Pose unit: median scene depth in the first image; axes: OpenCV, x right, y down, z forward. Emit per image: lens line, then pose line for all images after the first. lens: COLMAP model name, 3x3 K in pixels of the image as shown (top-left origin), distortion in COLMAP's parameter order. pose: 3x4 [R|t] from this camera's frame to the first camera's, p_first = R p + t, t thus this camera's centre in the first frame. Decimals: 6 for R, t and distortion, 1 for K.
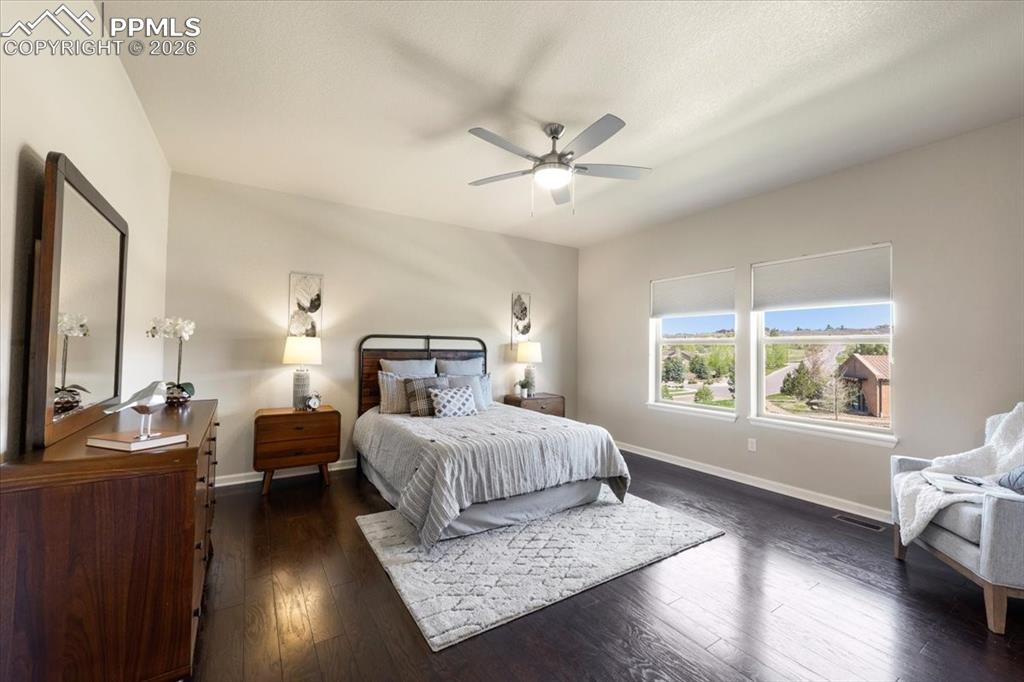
lens RADIAL K [[409.6, 0, 509.3], [0, 409.6, 339.2], [0, 0, 1]] dist [0.000427, -0.000066]
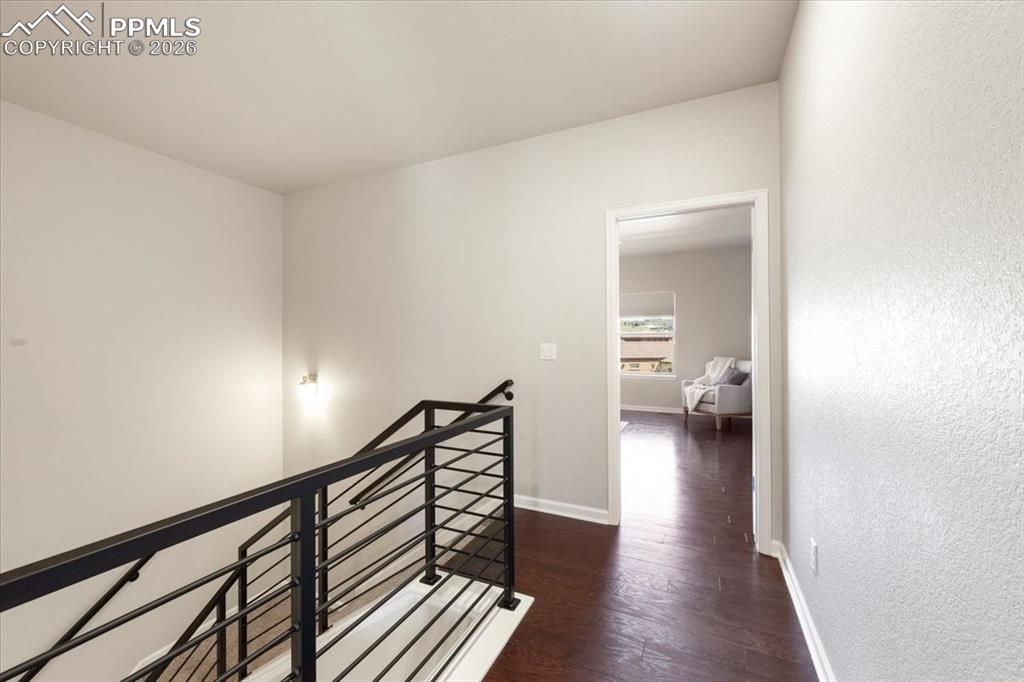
lens RADIAL K [[409.6, 0, 509.3], [0, 409.6, 339.2], [0, 0, 1]] dist [0.000427, -0.000066]
pose [[0.850370, -0.016012, 0.525941, -1.407914], [0.002627, 0.999654, 0.026187, -0.040396], [-0.526178, -0.020886, 0.850118, -0.619361]]
